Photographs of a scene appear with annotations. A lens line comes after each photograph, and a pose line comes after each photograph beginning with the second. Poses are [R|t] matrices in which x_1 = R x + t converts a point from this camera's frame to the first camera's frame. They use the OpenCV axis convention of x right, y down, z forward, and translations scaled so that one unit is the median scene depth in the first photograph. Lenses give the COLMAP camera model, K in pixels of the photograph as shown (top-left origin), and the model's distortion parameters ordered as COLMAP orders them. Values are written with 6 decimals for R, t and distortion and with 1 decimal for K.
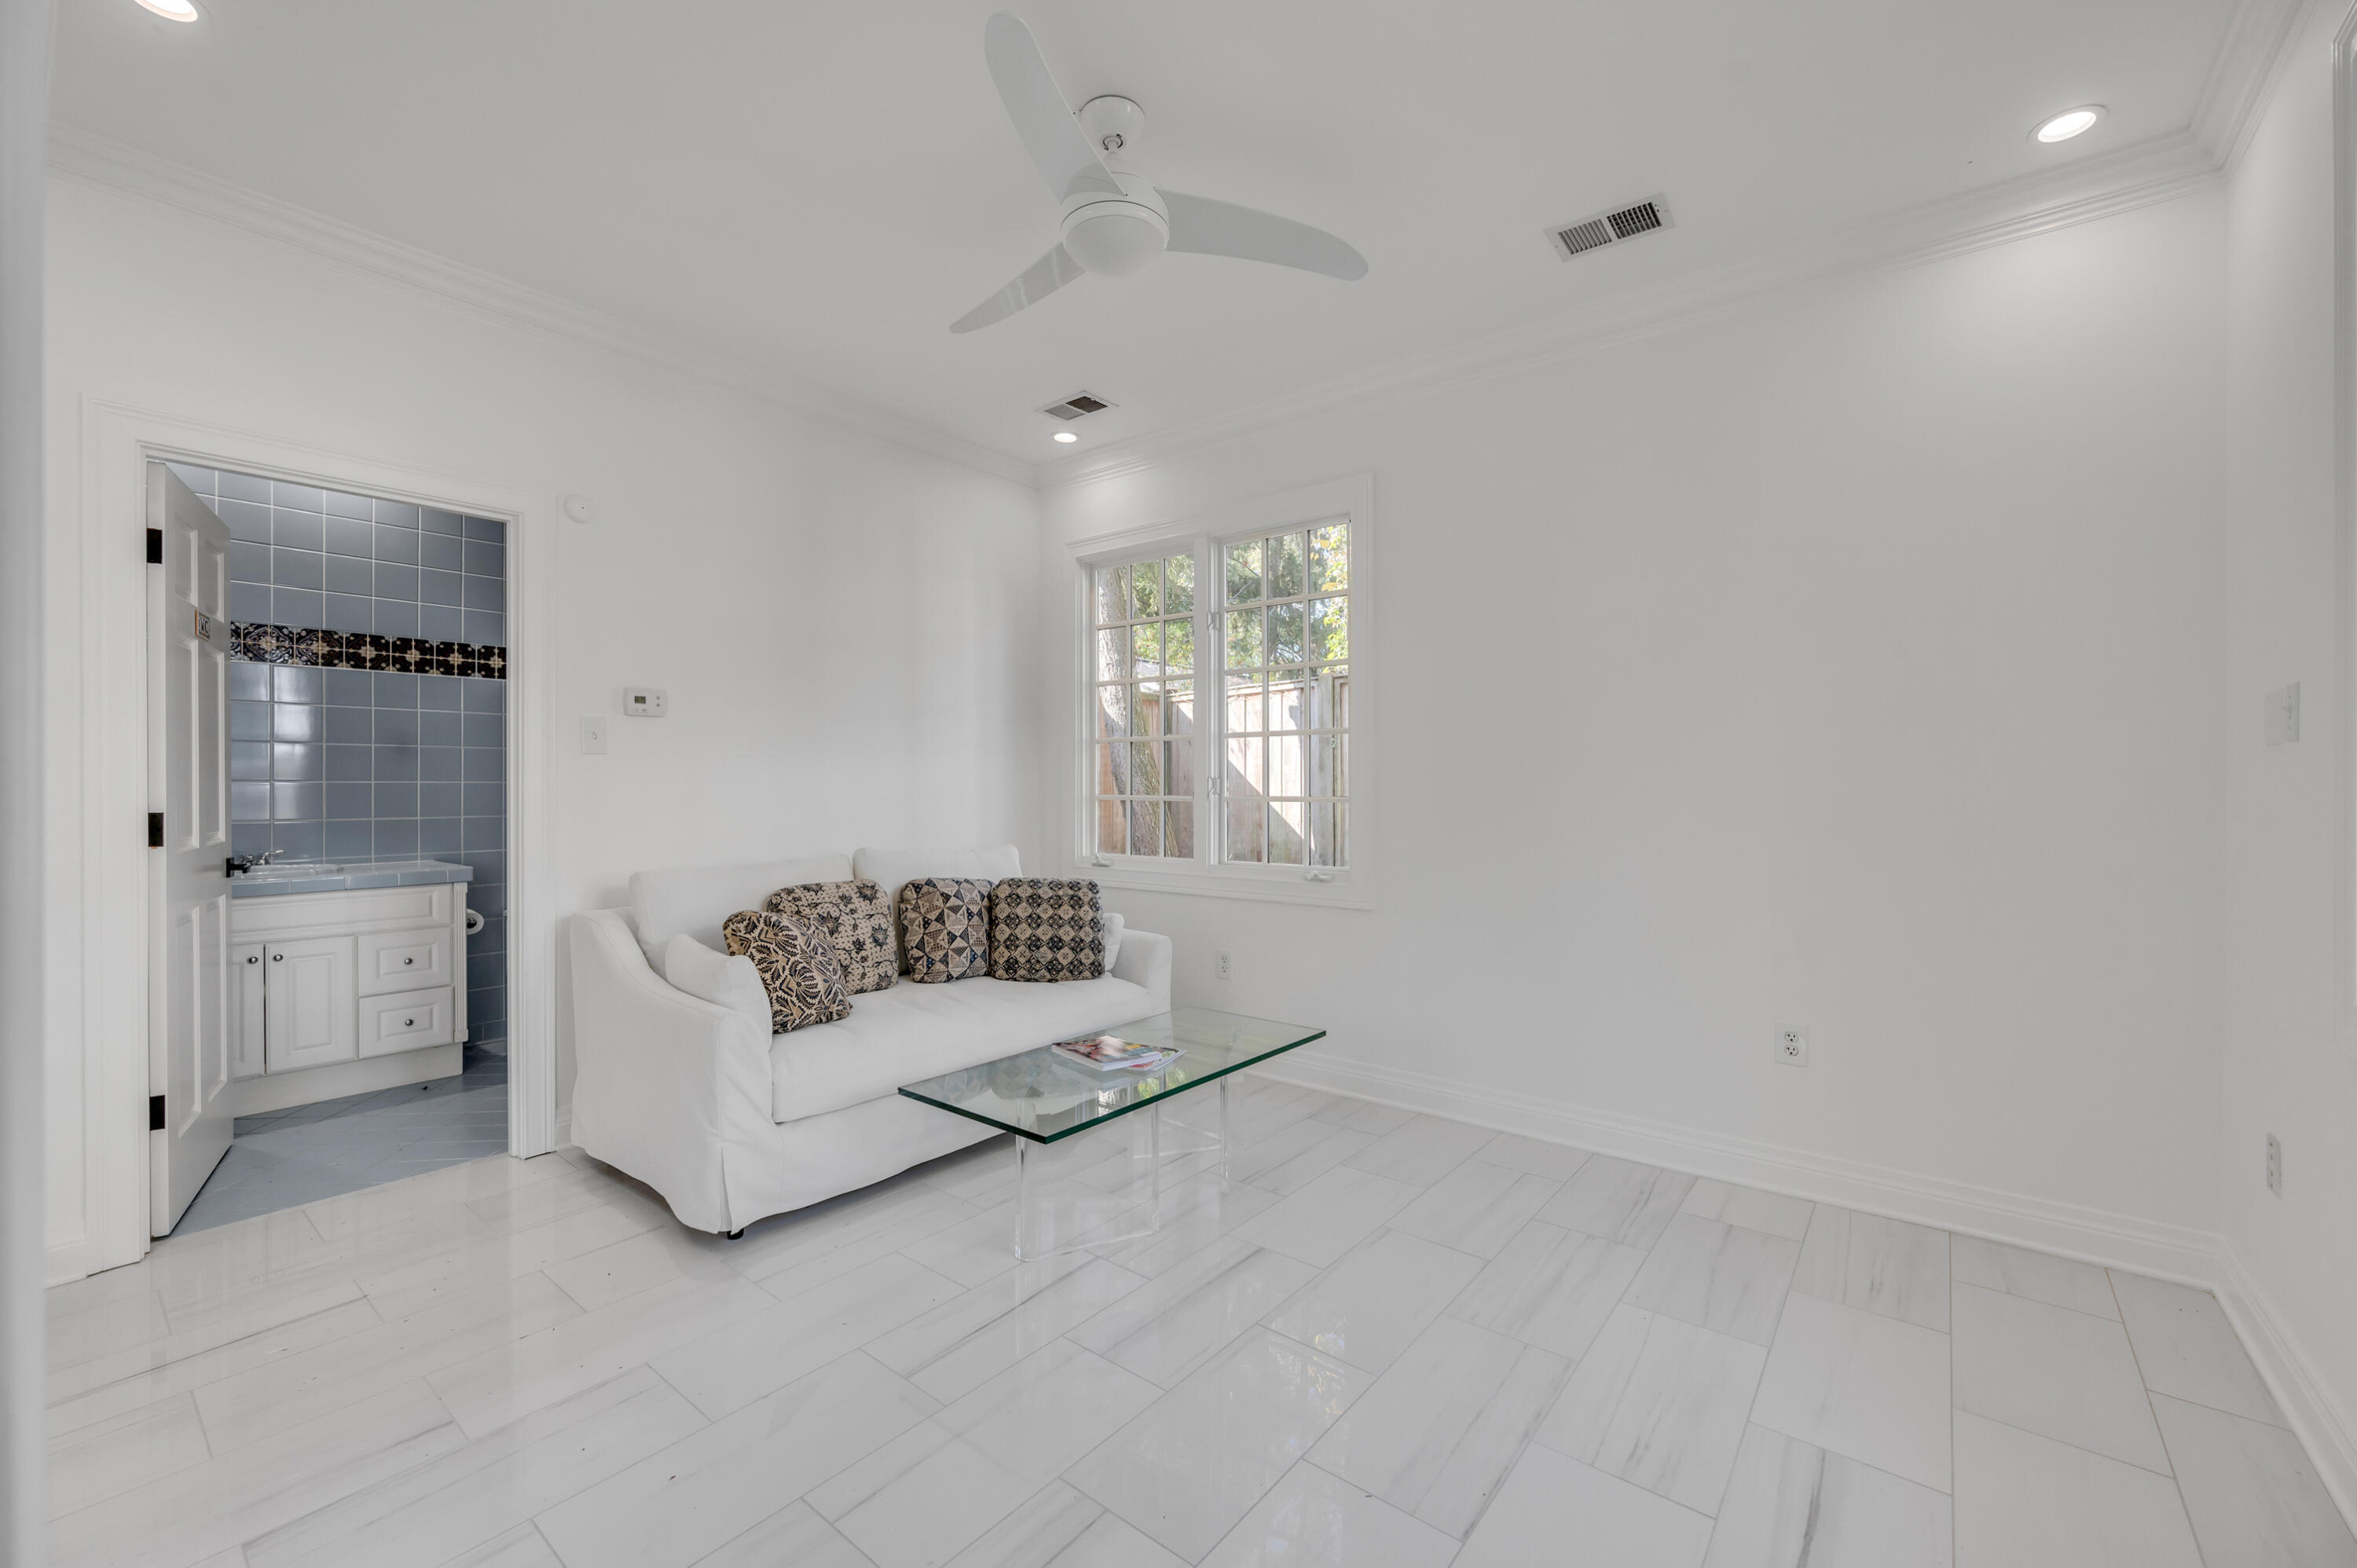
lens RADIAL K [[938.5, 0, 1190.5], [0, 938.5, 775.7], [0, 0, 1]] dist [-0.001096, 0.000133]
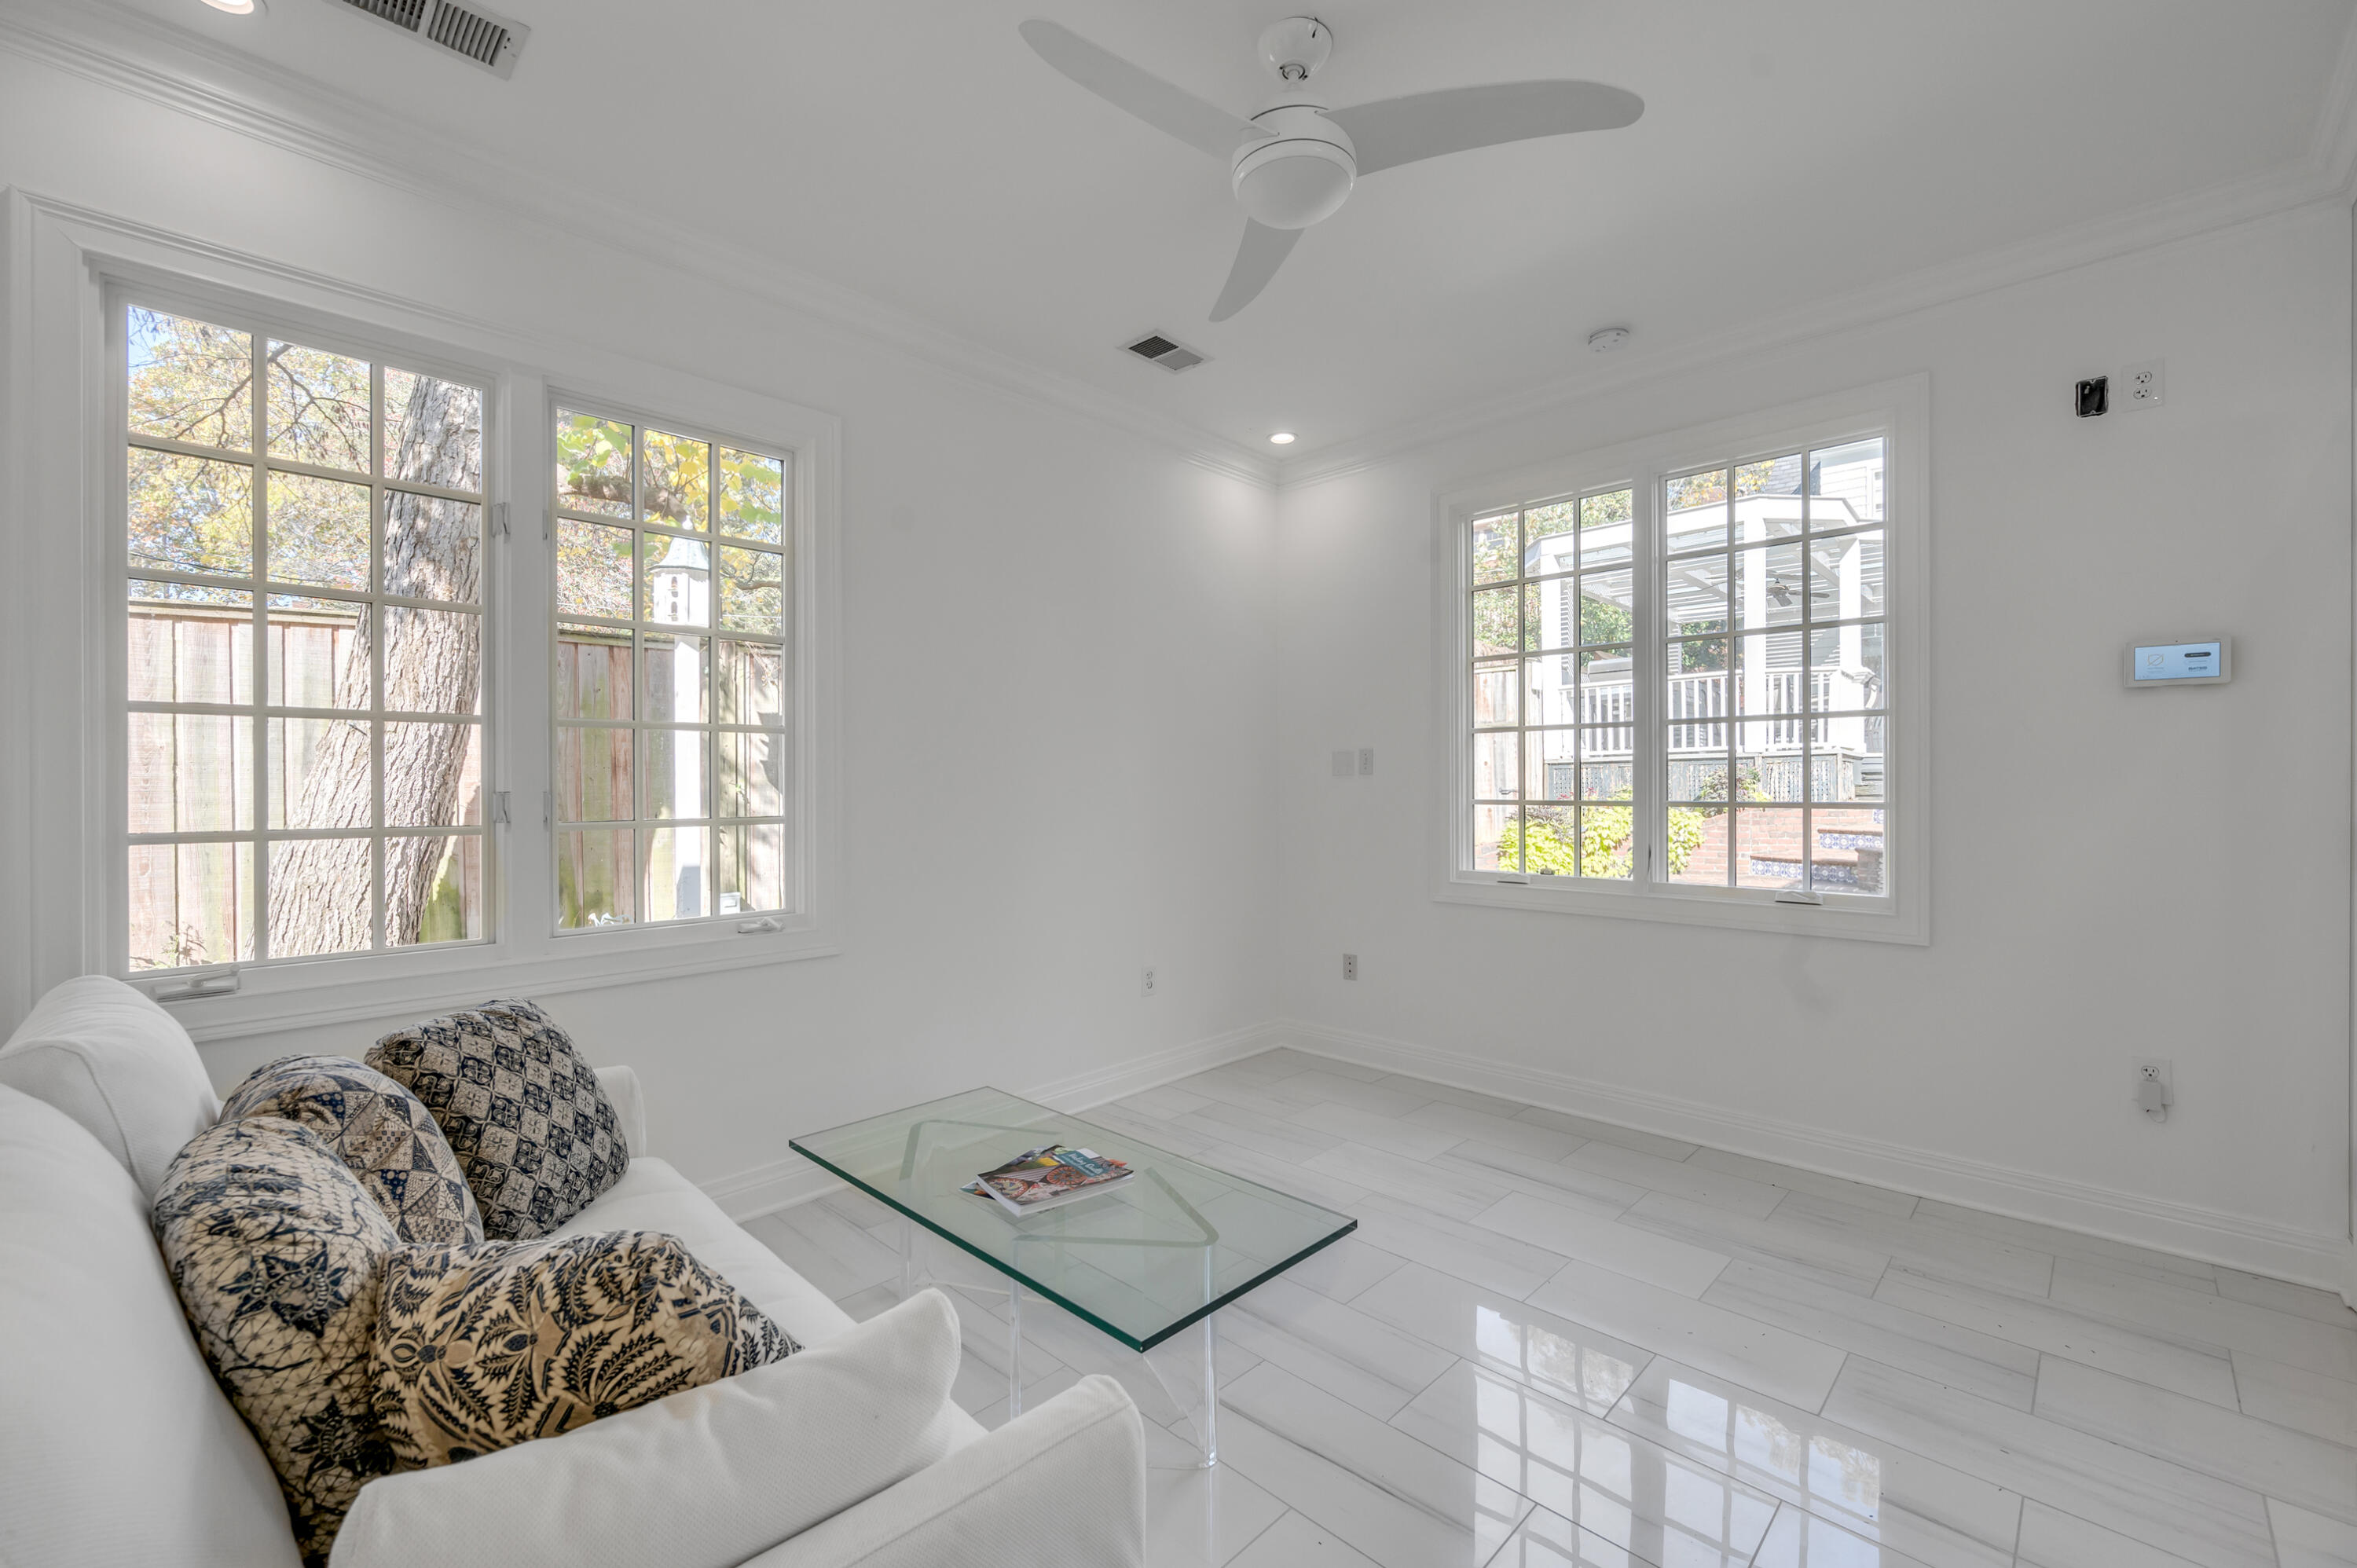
lens RADIAL K [[938.5, 0, 1184.9], [0, 938.5, 786.9], [0, 0, 1]] dist [-0.001096, 0.000133]
pose [[0.121915, -0.000147, 0.992541, -0.605664], [-0.001658, 0.999999, 0.000351, -0.003055], [-0.992539, -0.001689, 0.121915, 0.628532]]
